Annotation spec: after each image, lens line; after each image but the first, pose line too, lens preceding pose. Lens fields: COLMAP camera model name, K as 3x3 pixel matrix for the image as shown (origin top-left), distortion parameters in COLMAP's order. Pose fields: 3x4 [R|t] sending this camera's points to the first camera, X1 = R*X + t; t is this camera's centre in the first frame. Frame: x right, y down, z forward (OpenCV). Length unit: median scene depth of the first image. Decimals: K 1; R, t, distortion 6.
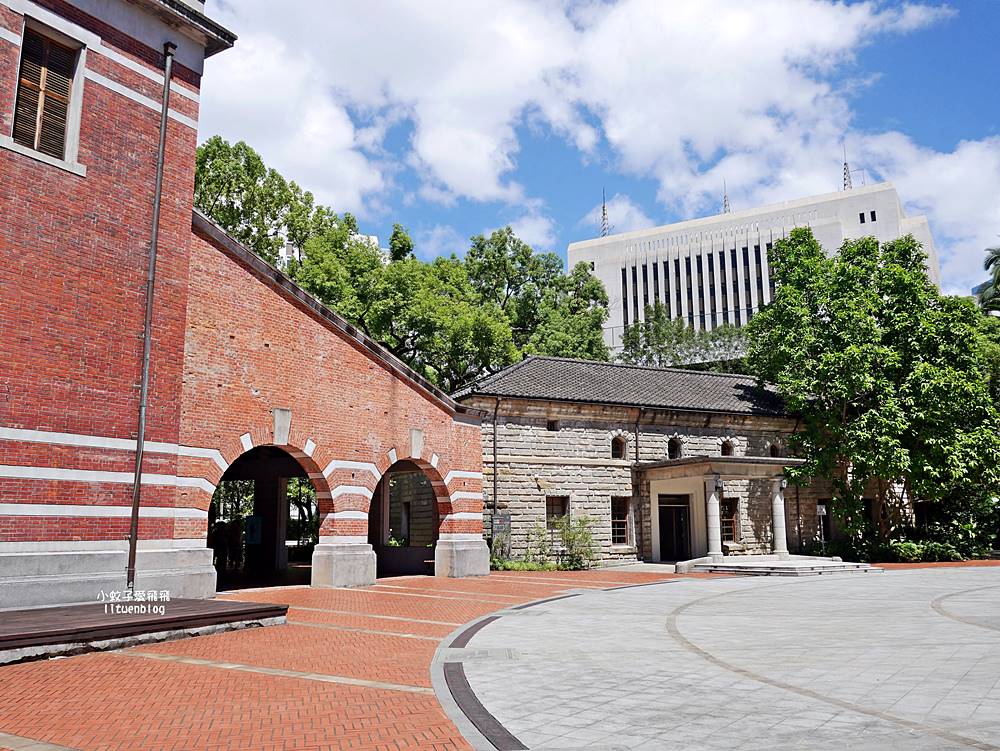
lens RADIAL K [[849.5, 0, 499.6], [0, 849.5, 371.6], [0, 0, 1]] dist [-0.039401, 0.010751]
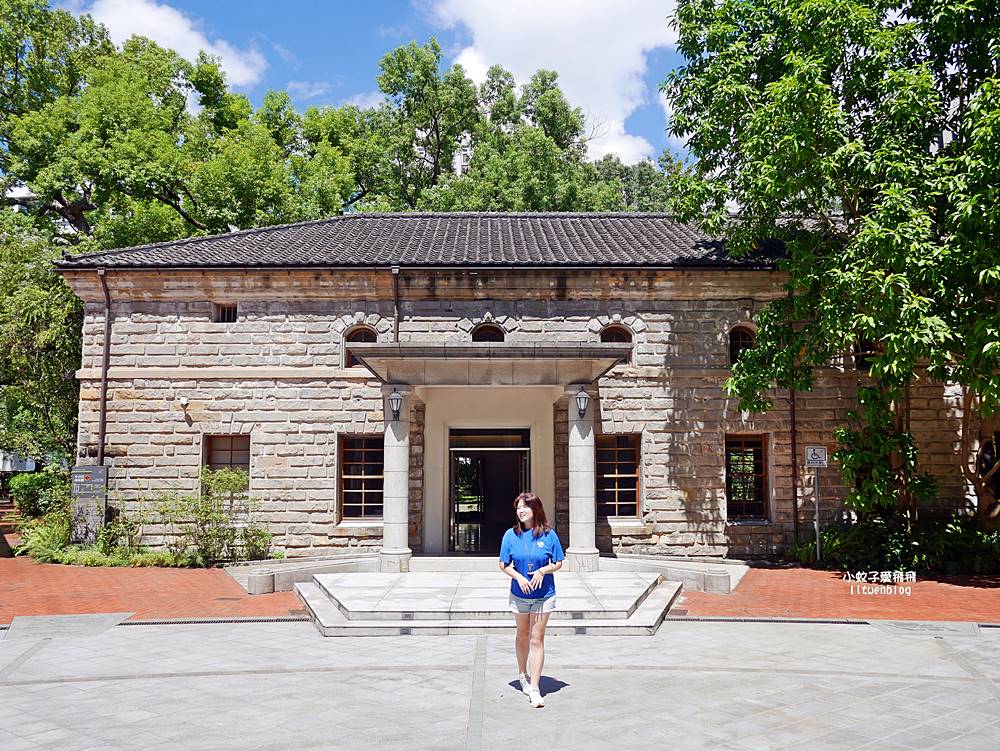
lens RADIAL K [[849.5, 0, 500.0], [0, 849.5, 381.5], [0, 0, 1]] dist [-0.039401, 0.010751]
pose [[0.894512, -0.044179, -0.444856, 0.475331], [0.077250, 0.995411, 0.056479, 0.090346], [0.440319, -0.084886, 0.893819, 0.556388]]
